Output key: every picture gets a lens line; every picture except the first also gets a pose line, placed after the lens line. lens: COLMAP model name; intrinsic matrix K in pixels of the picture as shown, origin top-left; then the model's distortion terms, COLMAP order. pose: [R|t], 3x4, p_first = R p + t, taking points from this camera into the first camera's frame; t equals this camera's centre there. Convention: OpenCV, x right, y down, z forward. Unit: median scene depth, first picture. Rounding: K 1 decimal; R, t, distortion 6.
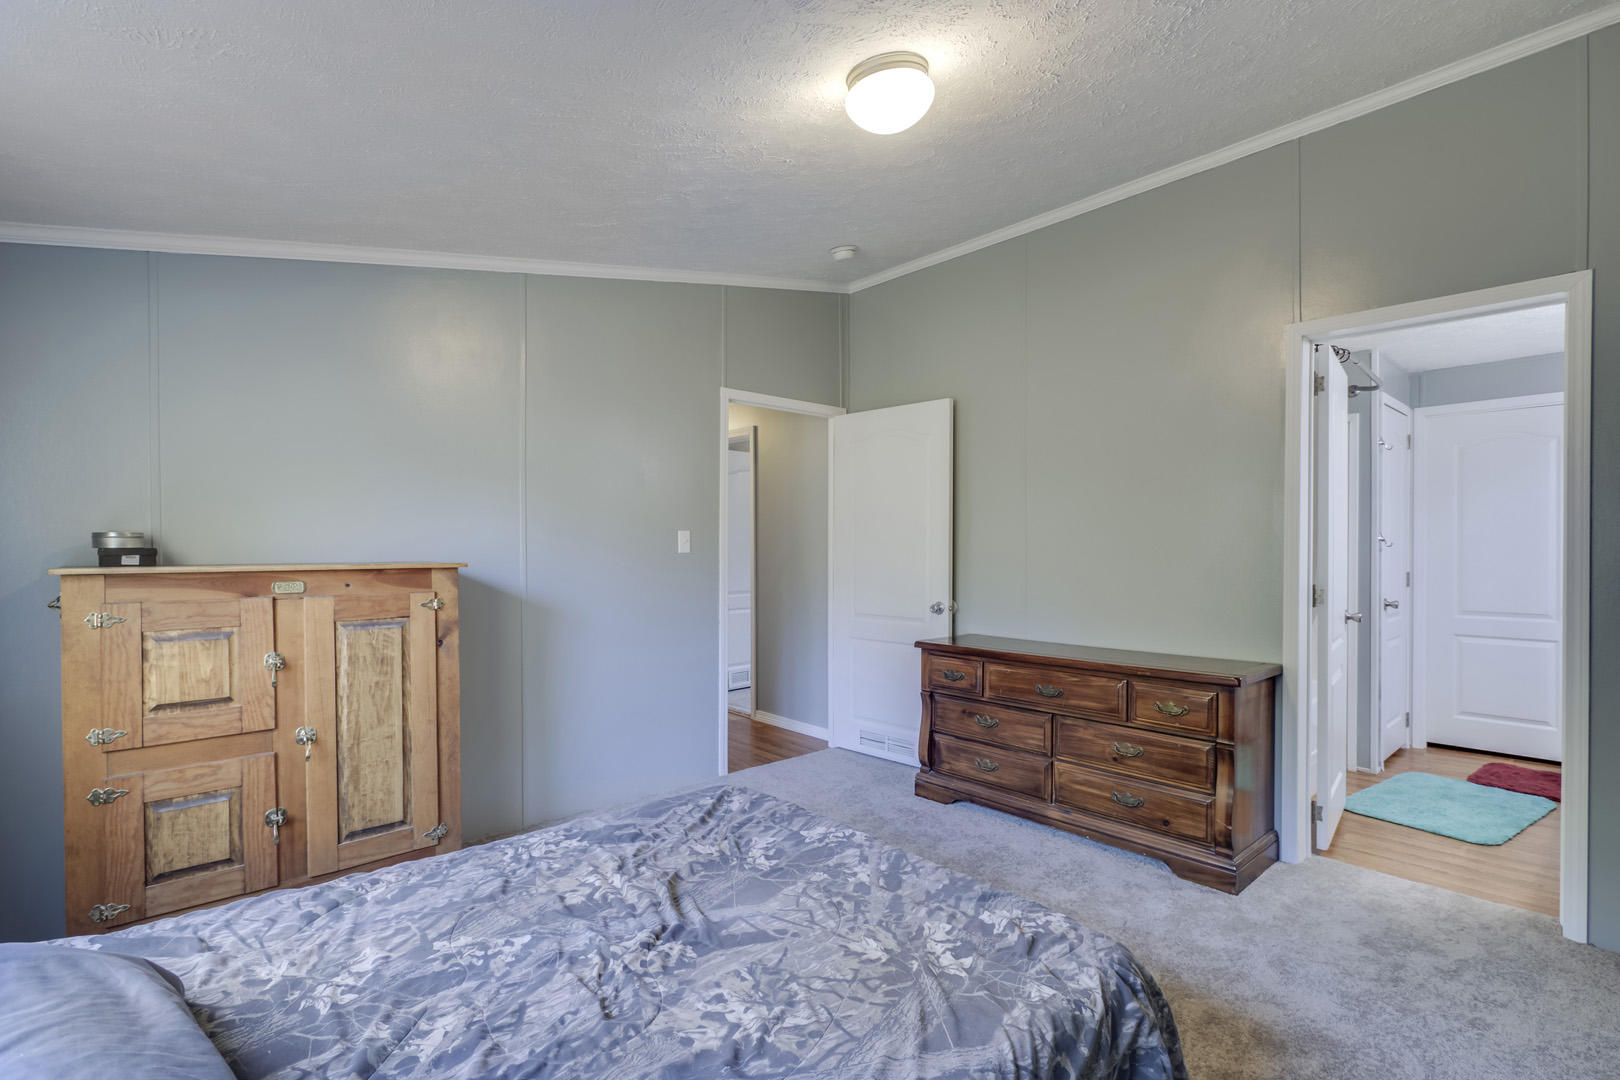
lens RADIAL K [[744.1, 0, 812.1], [0, 744.1, 552.4], [0, 0, 1]] dist [-0.014844, 0.003610]
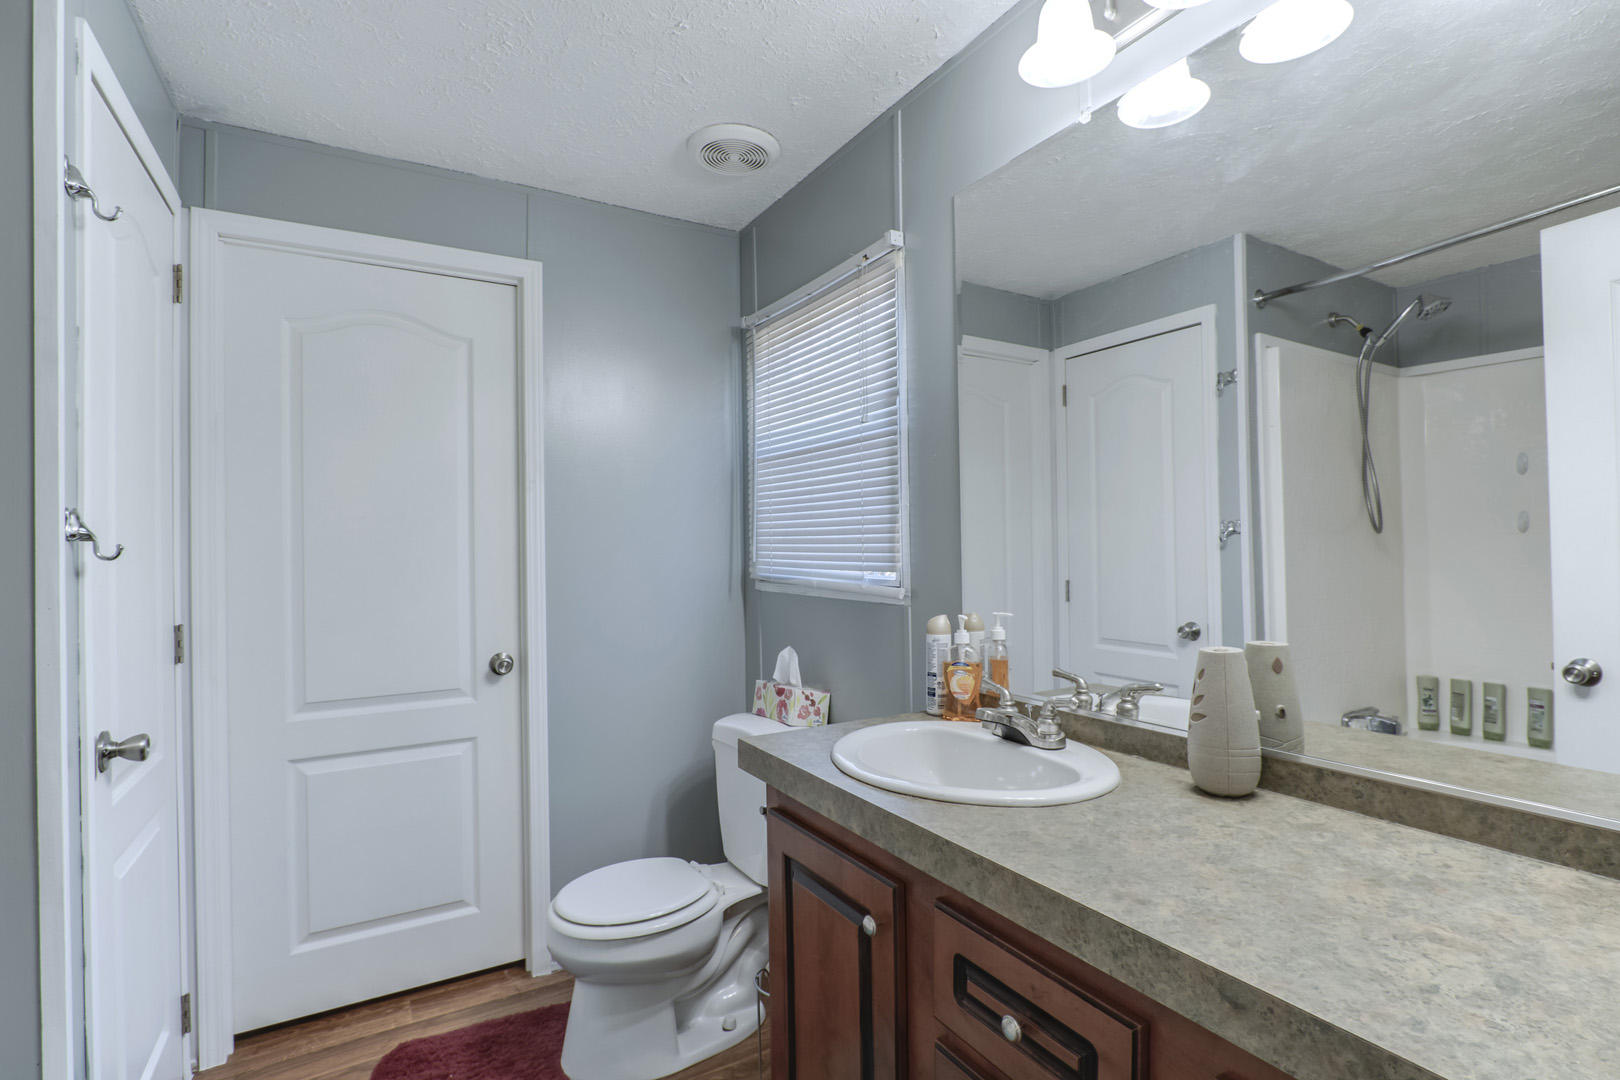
lens RADIAL K [[744.1, 0, 812.1], [0, 744.1, 552.4], [0, 0, 1]] dist [-0.014844, 0.003610]
pose [[0.179682, -0.000291, 0.983725, 0.502788], [0.016824, 0.999855, -0.002777, -0.004762], [-0.983581, 0.017049, 0.179661, 0.622654]]
